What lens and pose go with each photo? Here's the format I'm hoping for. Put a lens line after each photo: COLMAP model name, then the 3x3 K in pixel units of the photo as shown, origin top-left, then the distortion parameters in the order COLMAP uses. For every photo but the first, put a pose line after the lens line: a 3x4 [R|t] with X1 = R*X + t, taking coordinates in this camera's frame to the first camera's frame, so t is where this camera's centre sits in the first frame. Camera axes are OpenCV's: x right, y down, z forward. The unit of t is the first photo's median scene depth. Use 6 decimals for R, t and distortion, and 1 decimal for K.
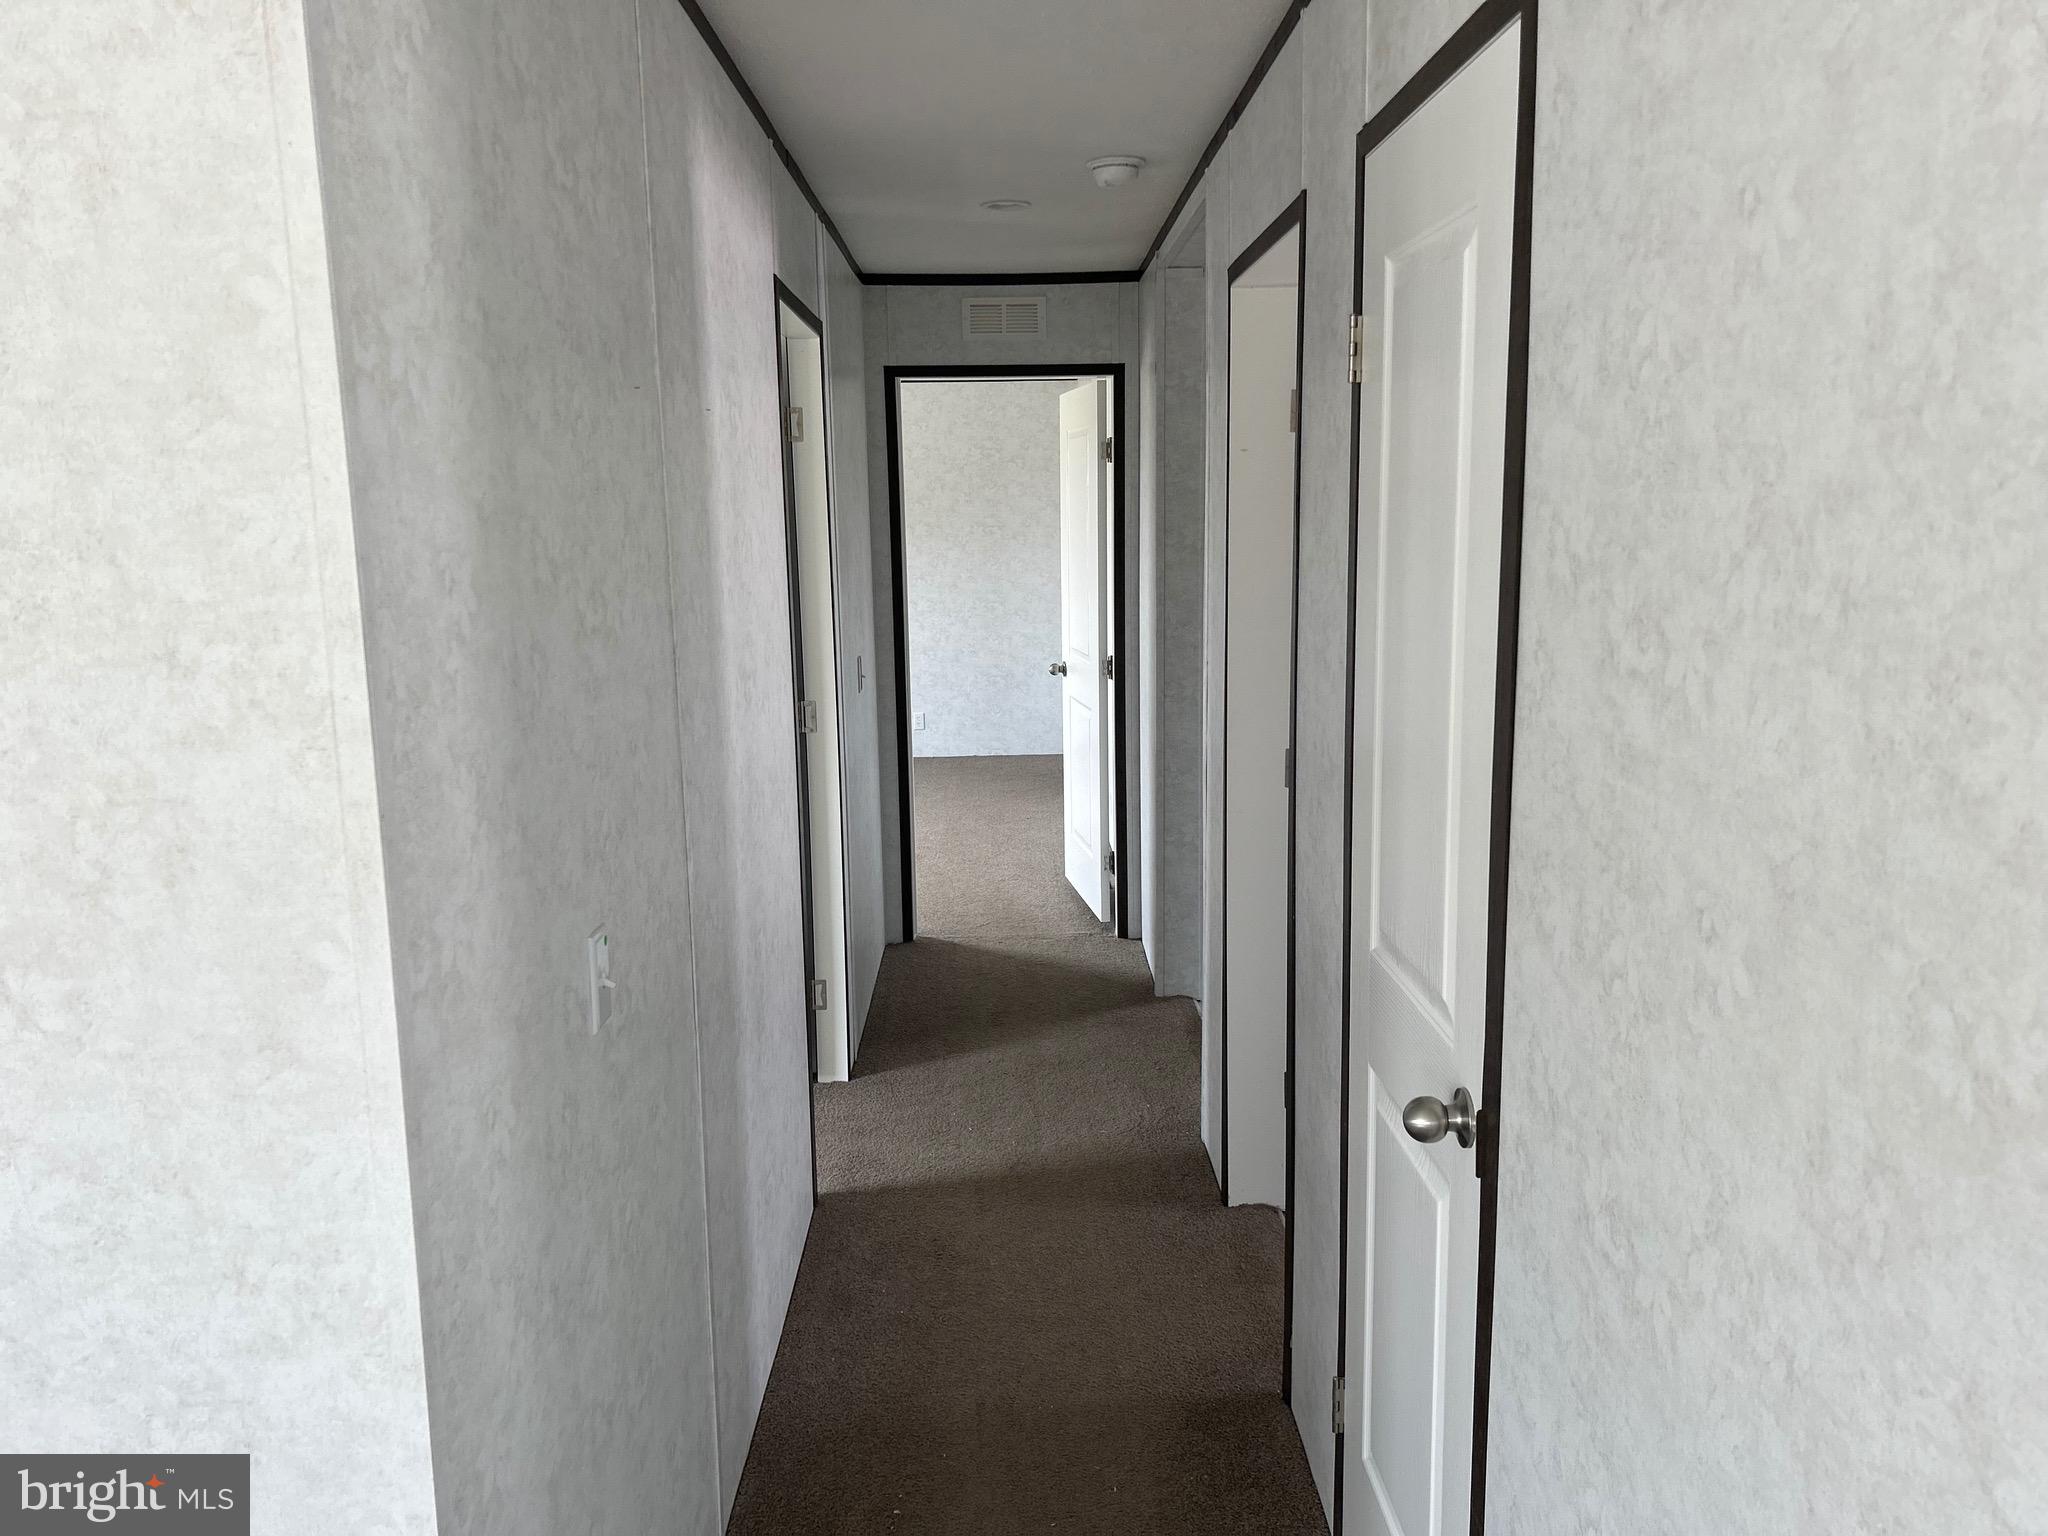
lens RADIAL K [[1533.9, 0, 1034.6], [0, 1533.9, 760.0], [0, 0, 1]] dist [0.064051, -0.072800]
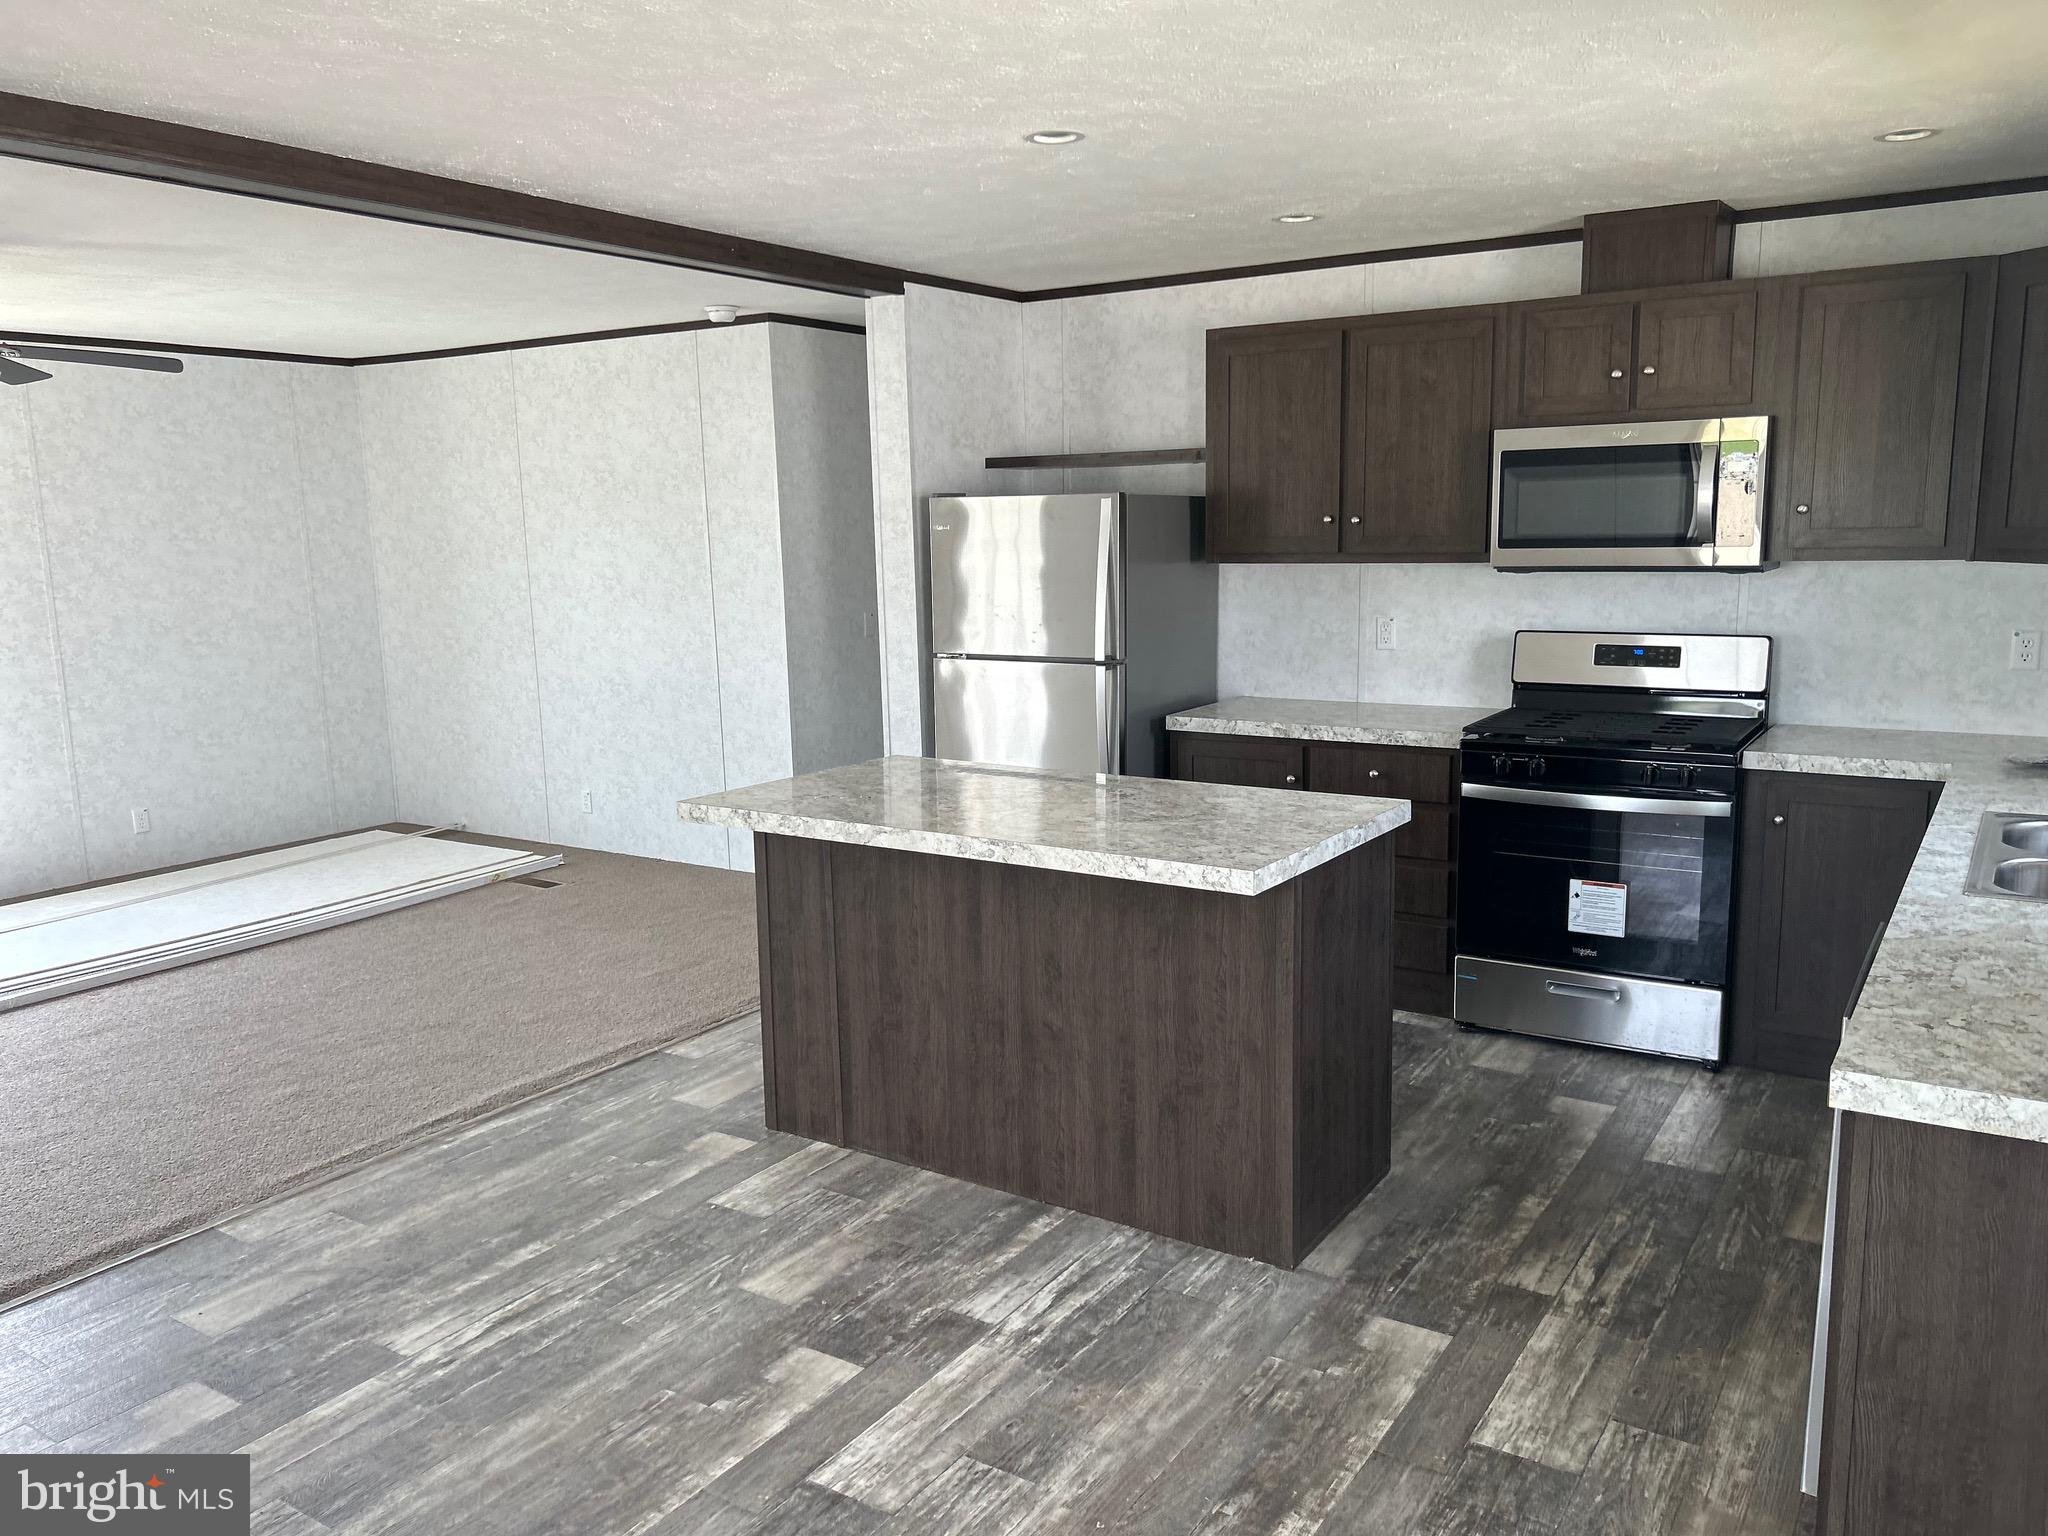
lens RADIAL K [[1533.9, 0, 1036.2], [0, 1533.9, 779.8], [0, 0, 1]] dist [0.064051, -0.072800]
pose [[0.830586, 0.094796, -0.548764, 3.277625], [-0.086350, 0.995410, 0.041256, 0.487696], [0.550156, 0.013119, 0.834959, -2.963281]]
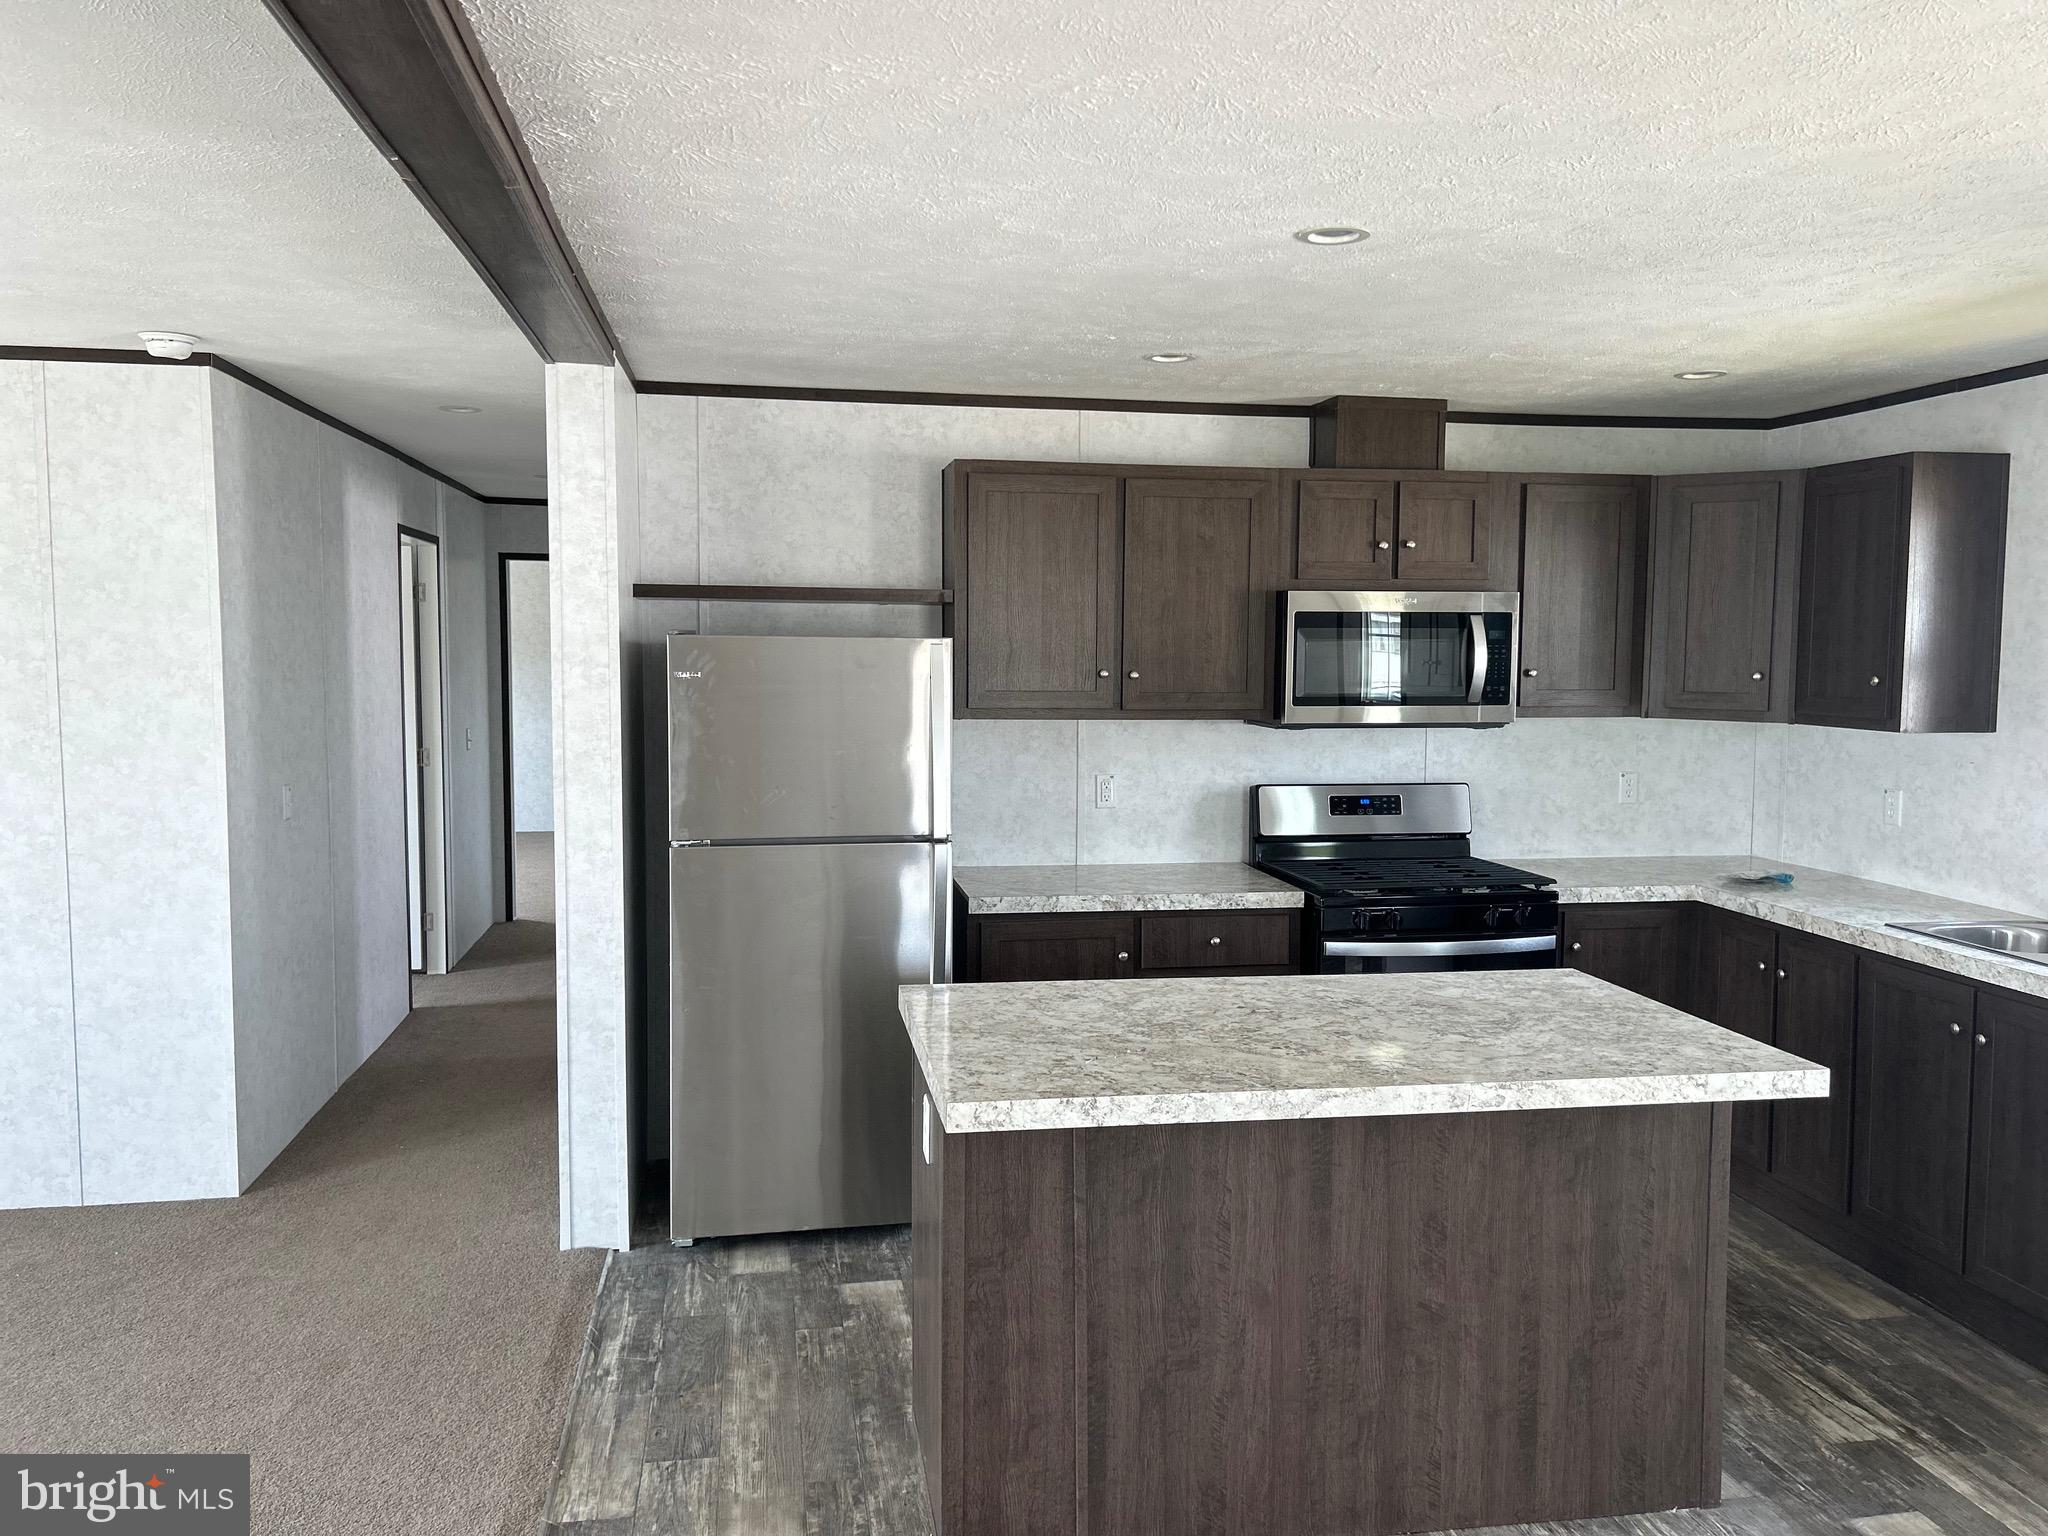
lens RADIAL K [[1533.9, 0, 1029.3], [0, 1533.9, 762.7], [0, 0, 1]] dist [0.064051, -0.072800]
pose [[0.987350, 0.011259, 0.158157, 0.854041], [0.002820, 0.996071, -0.088513, 0.456663], [-0.158532, 0.087839, 0.983439, -2.813900]]
